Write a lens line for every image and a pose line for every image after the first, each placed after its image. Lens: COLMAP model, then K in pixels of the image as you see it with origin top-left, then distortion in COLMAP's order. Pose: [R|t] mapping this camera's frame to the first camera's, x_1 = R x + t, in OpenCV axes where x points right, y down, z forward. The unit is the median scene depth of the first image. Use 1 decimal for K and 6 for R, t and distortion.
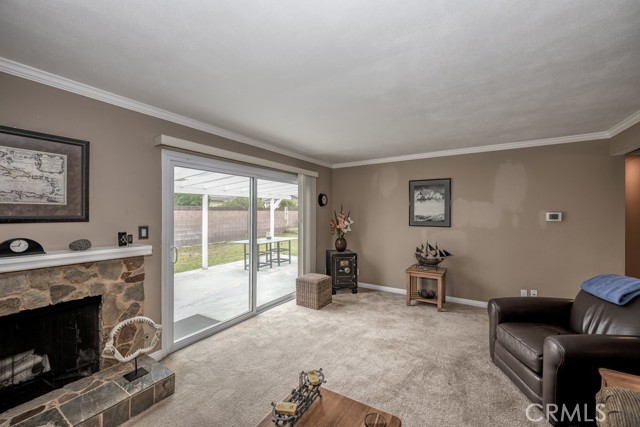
lens RADIAL K [[256.7, 0, 321.4], [0, 256.7, 211.3], [0, 0, 1]] dist [-0.000862, -0.000037]
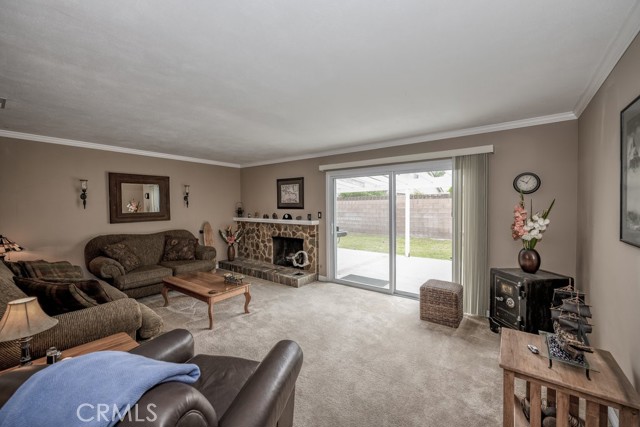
lens RADIAL K [[256.7, 0, 321.4], [0, 256.7, 211.3], [0, 0, 1]] dist [-0.000862, -0.000037]
pose [[-0.072897, 0.020490, -0.997129, 1.479058], [0.005364, 0.999783, 0.020152, 0.010993], [0.997325, -0.003880, -0.072991, 1.270869]]
